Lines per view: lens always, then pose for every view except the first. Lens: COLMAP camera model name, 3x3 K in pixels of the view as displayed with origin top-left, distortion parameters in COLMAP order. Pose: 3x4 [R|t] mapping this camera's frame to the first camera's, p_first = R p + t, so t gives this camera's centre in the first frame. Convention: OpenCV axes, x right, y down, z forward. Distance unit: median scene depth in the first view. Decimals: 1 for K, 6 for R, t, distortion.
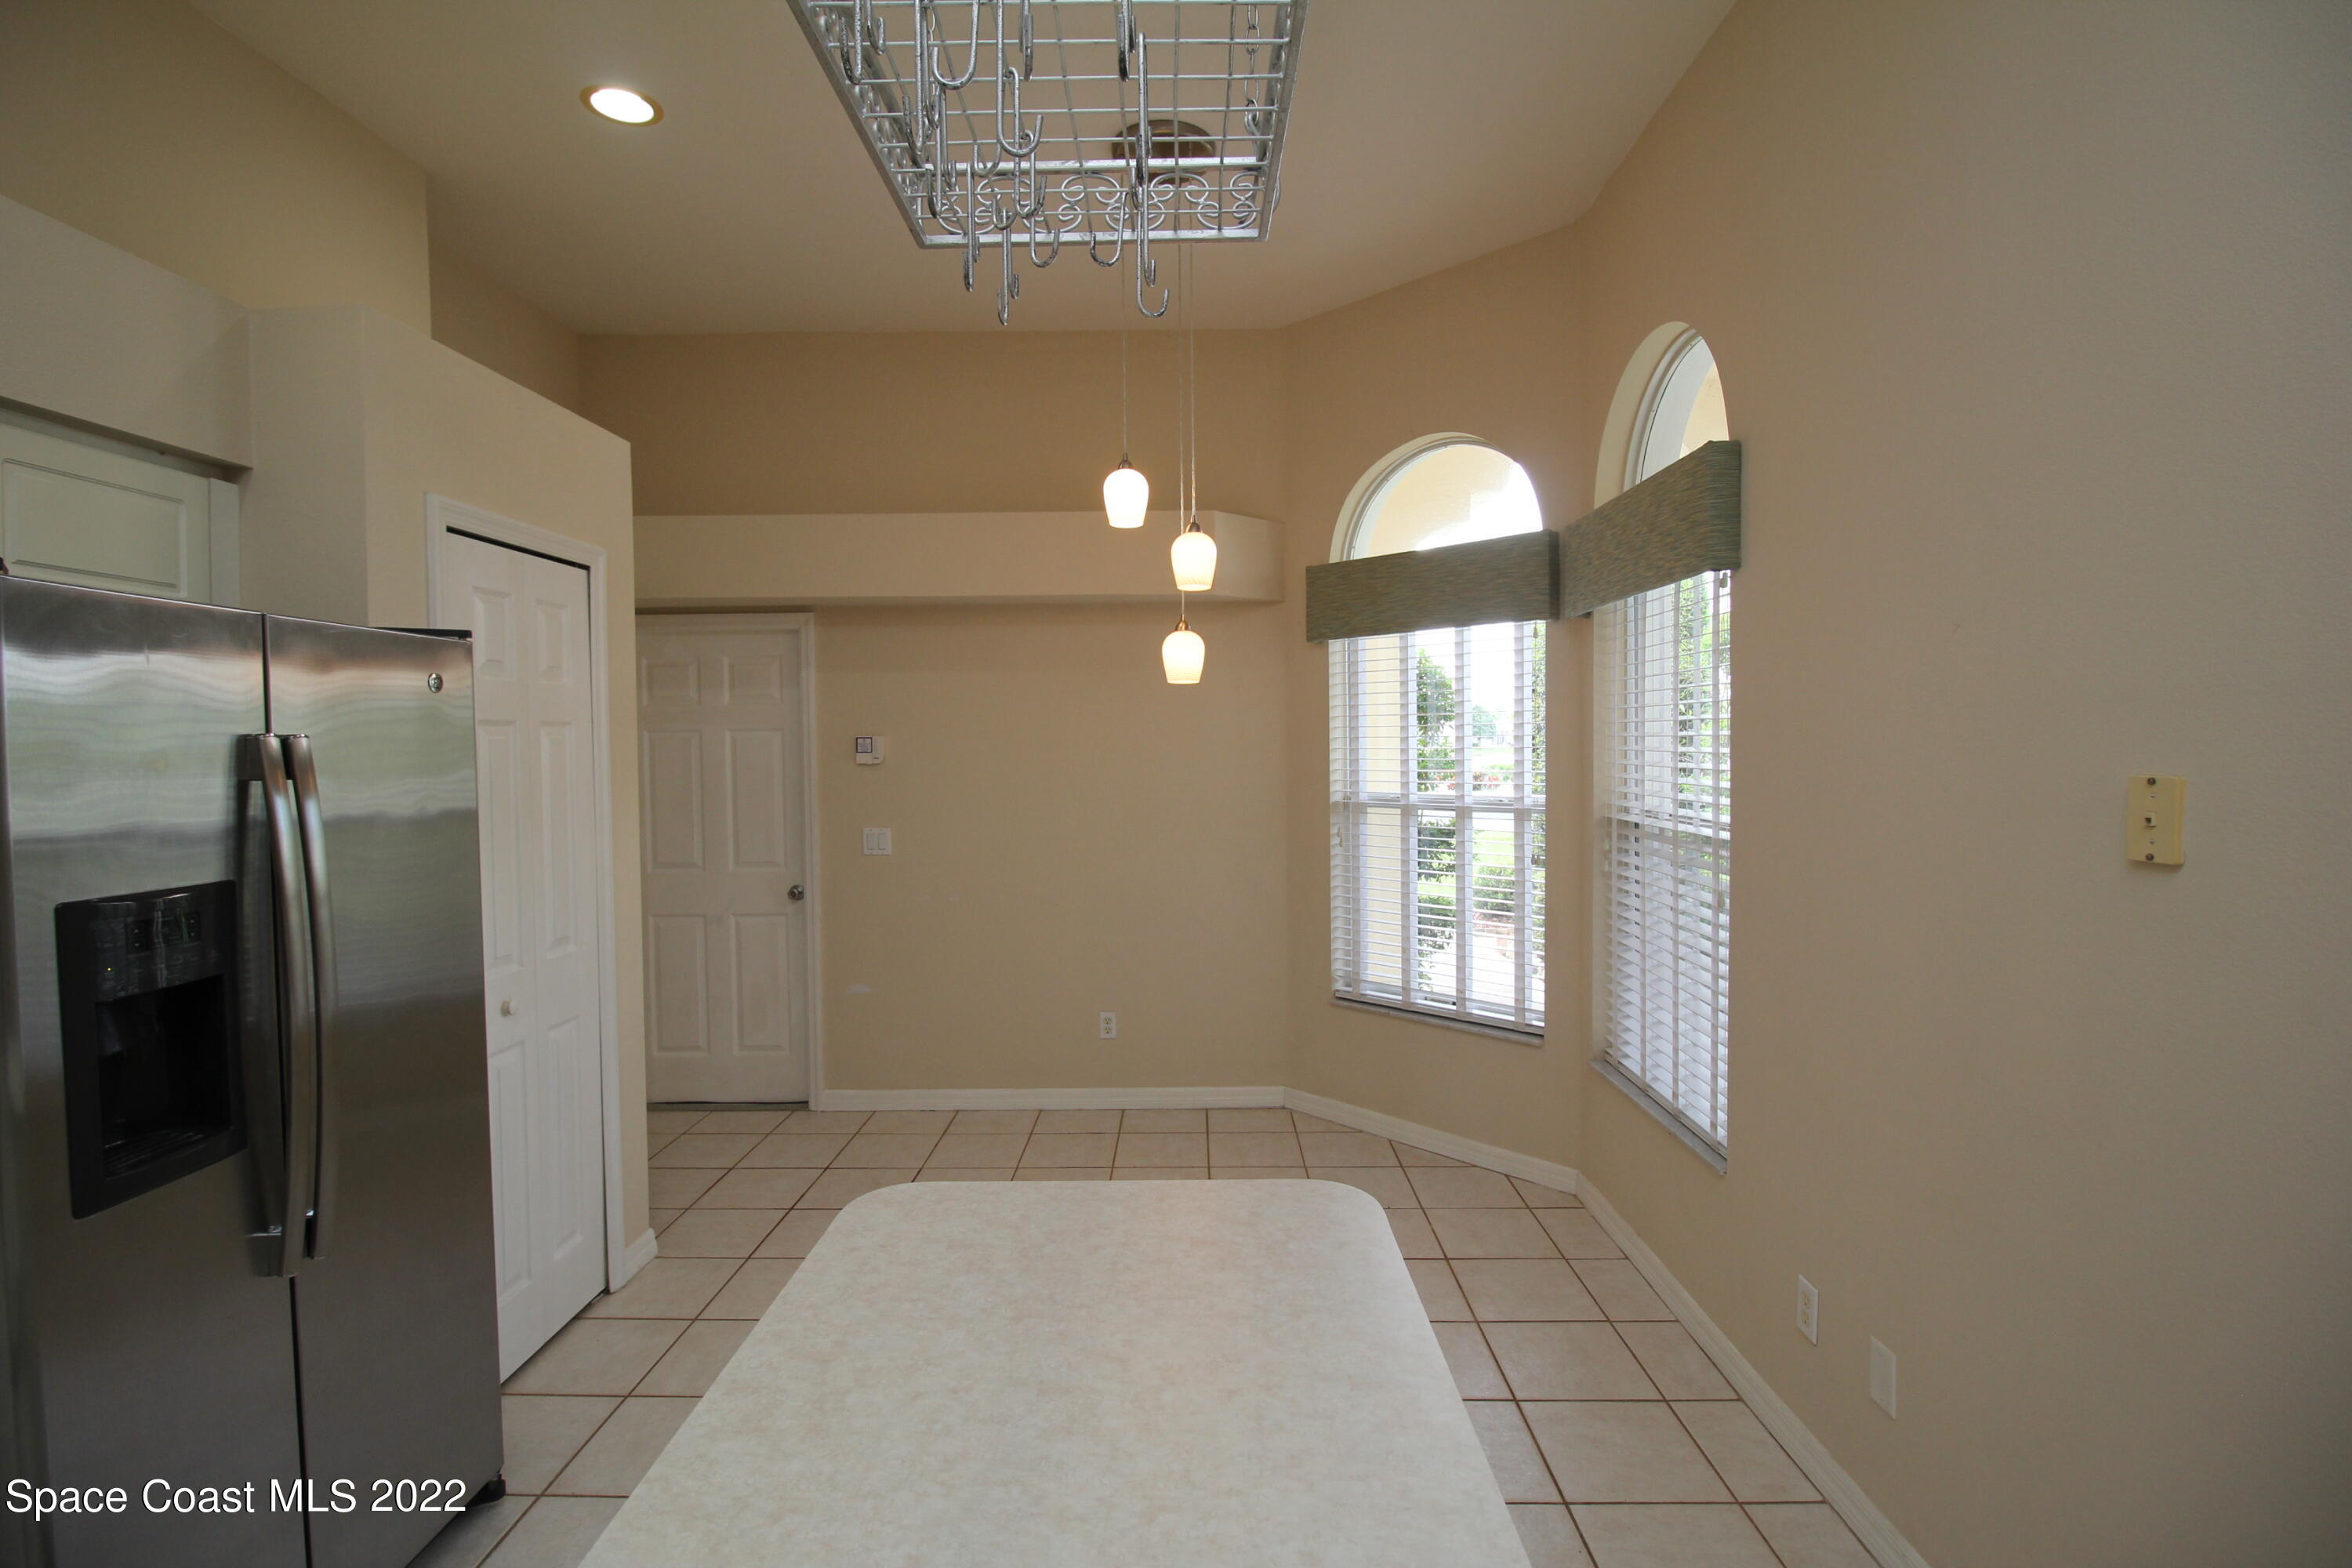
lens RADIAL K [[1106.9, 0, 1165.6], [0, 1106.9, 782.3], [0, 0, 1]] dist [0.019421, 0.000087]
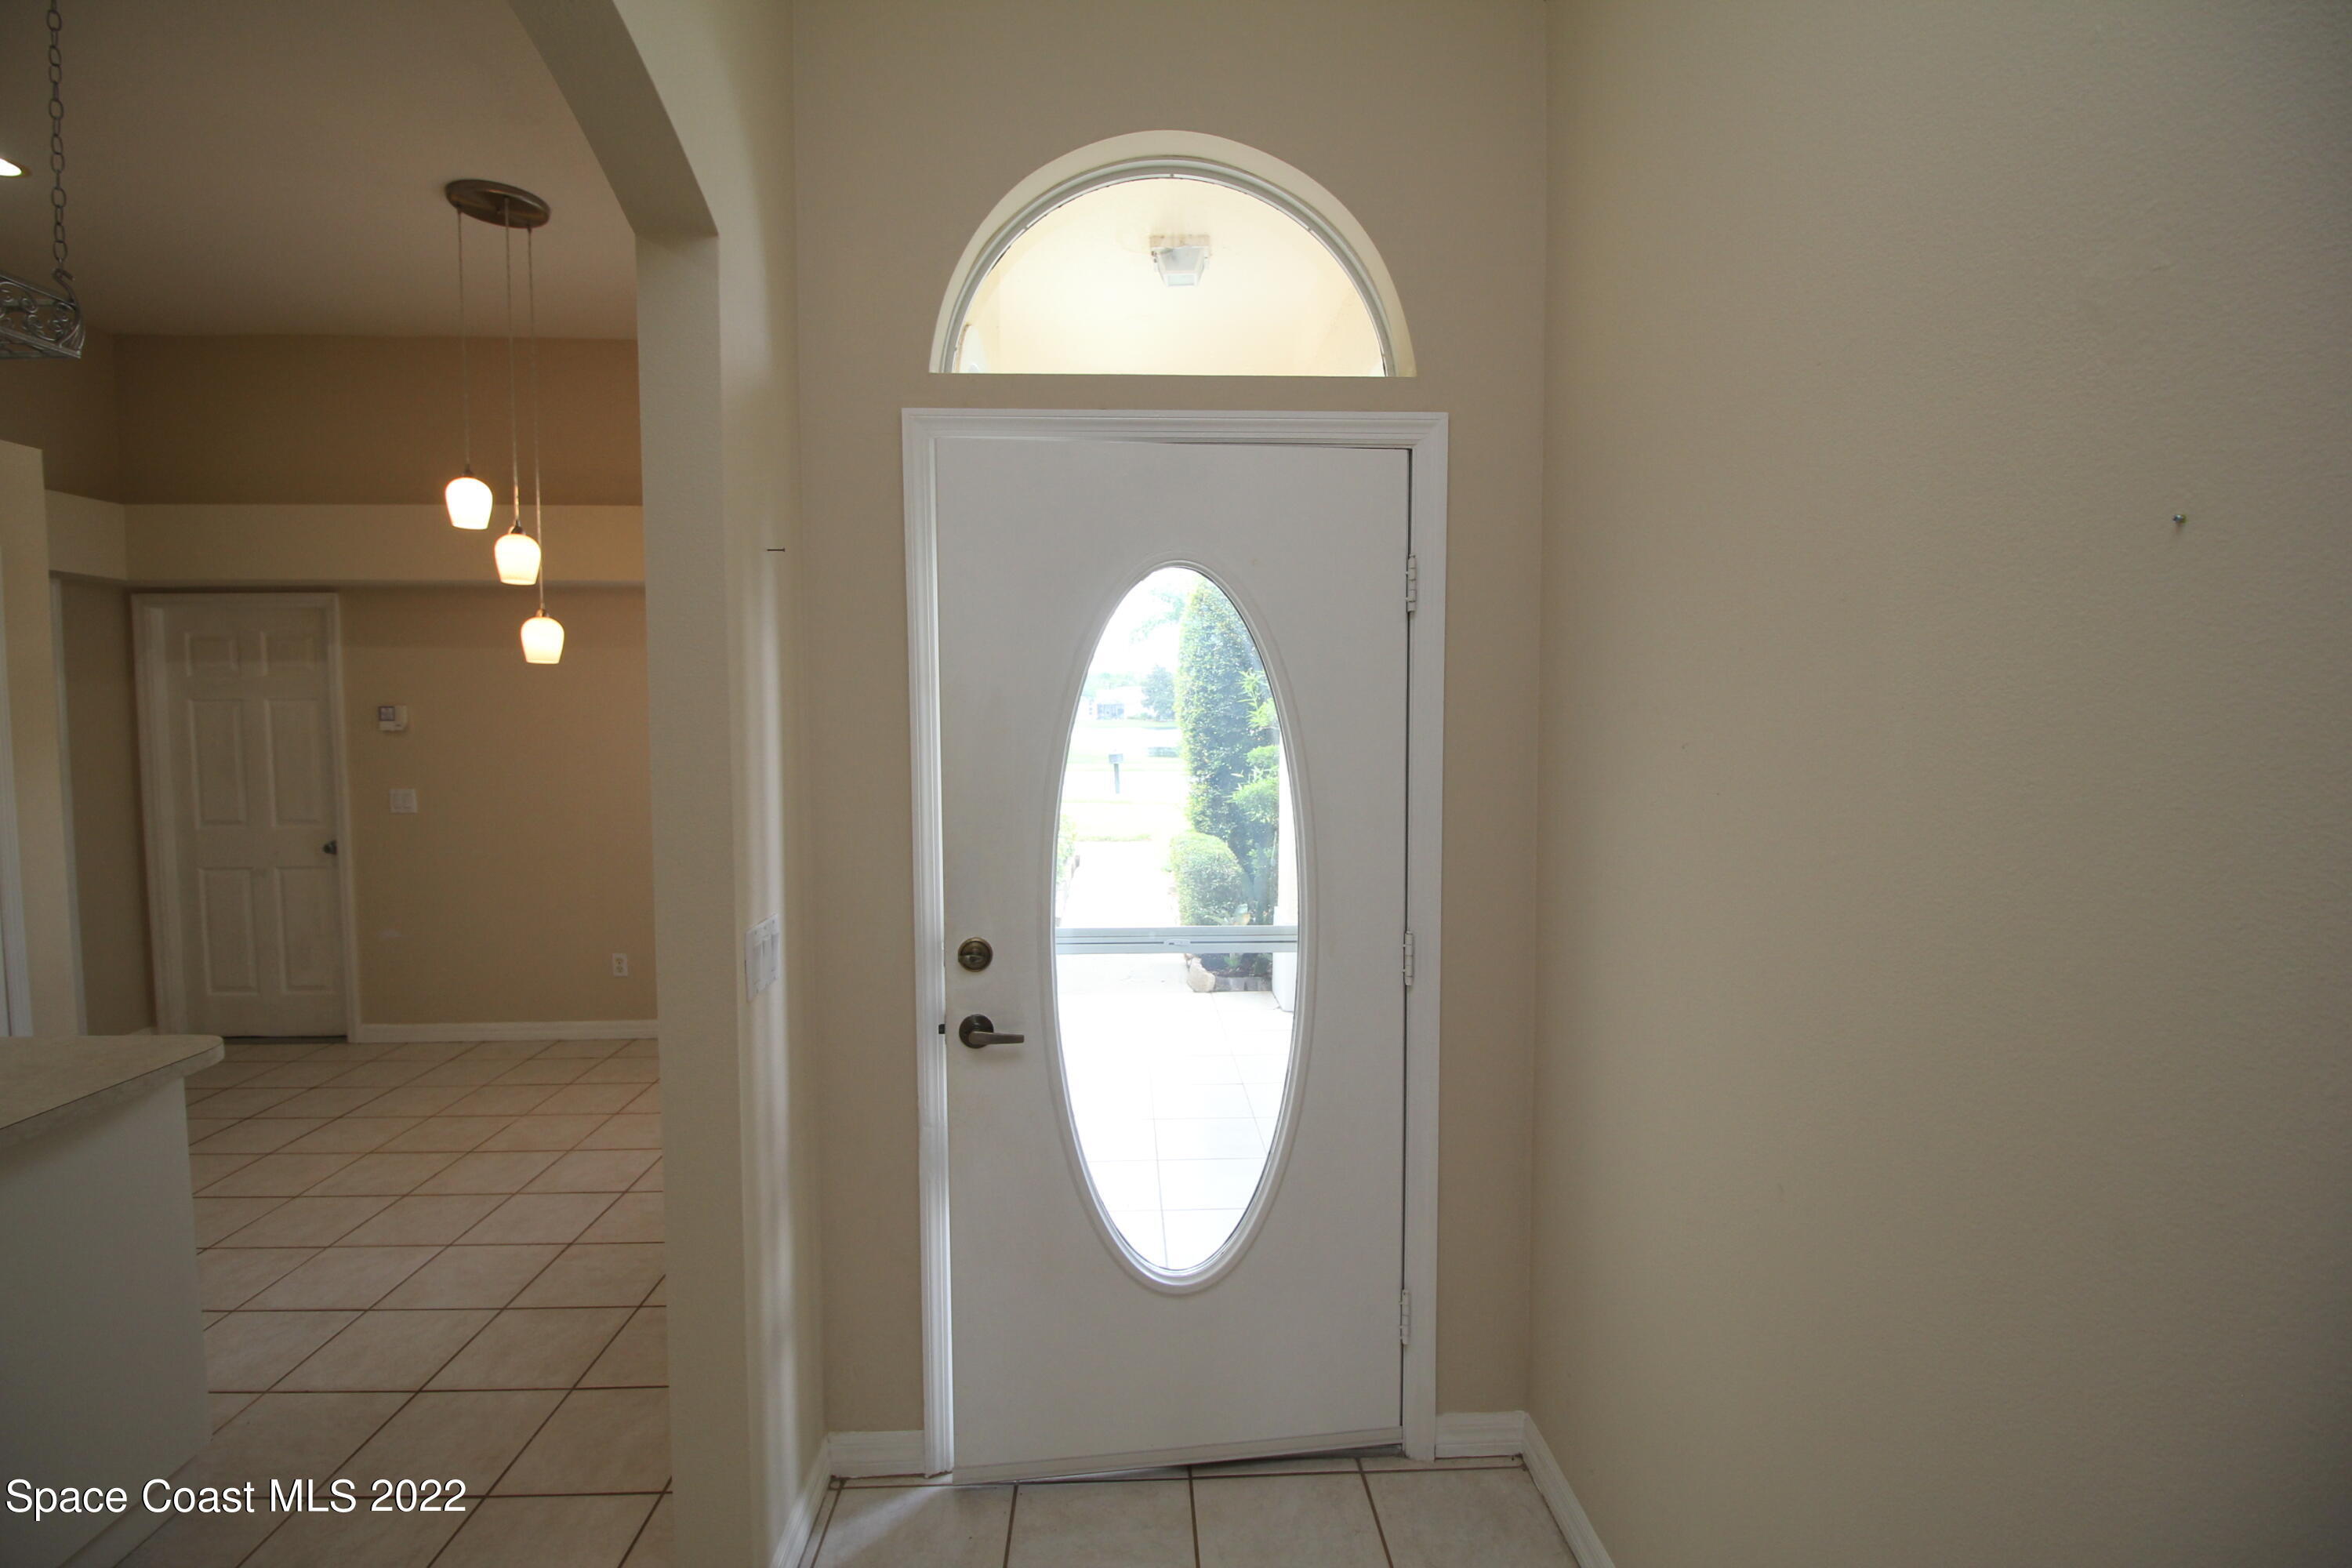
lens RADIAL K [[1106.1, 0, 1176.3], [0, 1106.1, 782.0], [0, 0, 1]] dist [0.003158, -0.011867]
pose [[0.997629, 0.003030, 0.068751, 0.455586], [-0.004741, 0.999683, 0.024730, 0.003611], [-0.068654, -0.024997, 0.997327, -0.159874]]
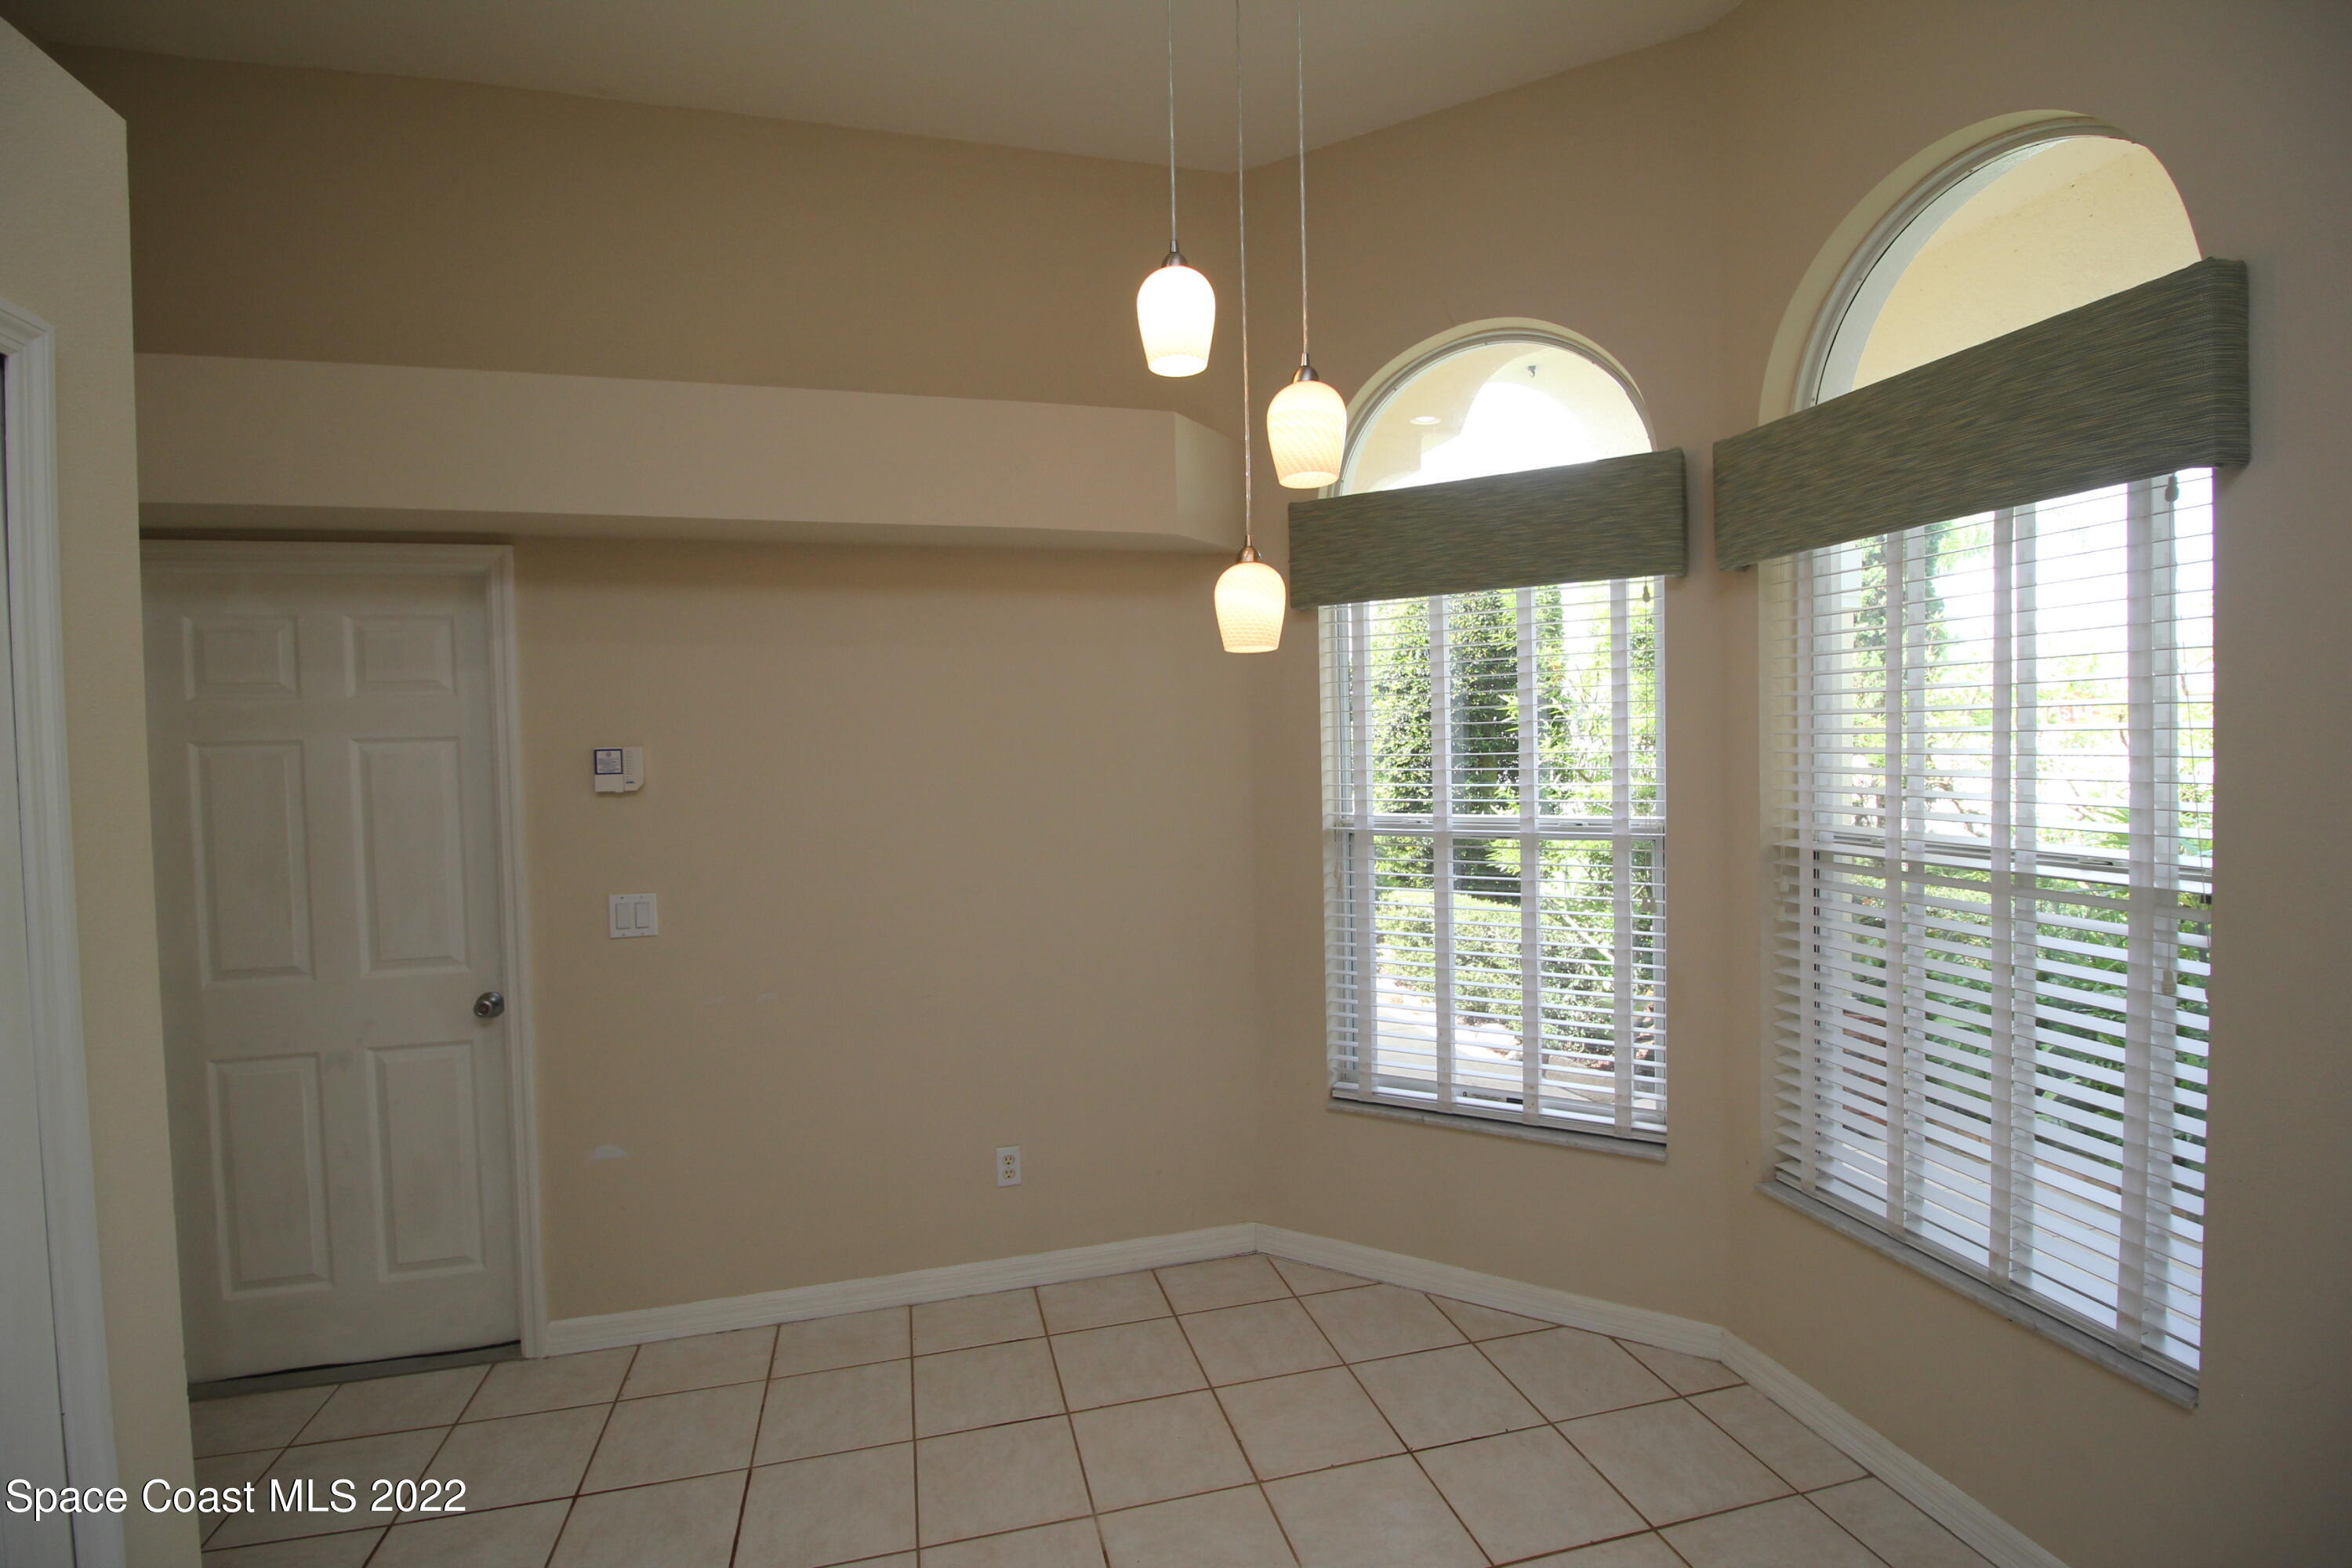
lens RADIAL K [[1106.1, 0, 1176.3], [0, 1106.1, 782.0], [0, 0, 1]] dist [0.003158, -0.011867]
pose [[0.962220, -0.020997, 0.271463, -0.139824], [0.022563, 0.999742, -0.002649, -0.013939], [-0.271338, 0.008674, 0.962445, 0.331010]]
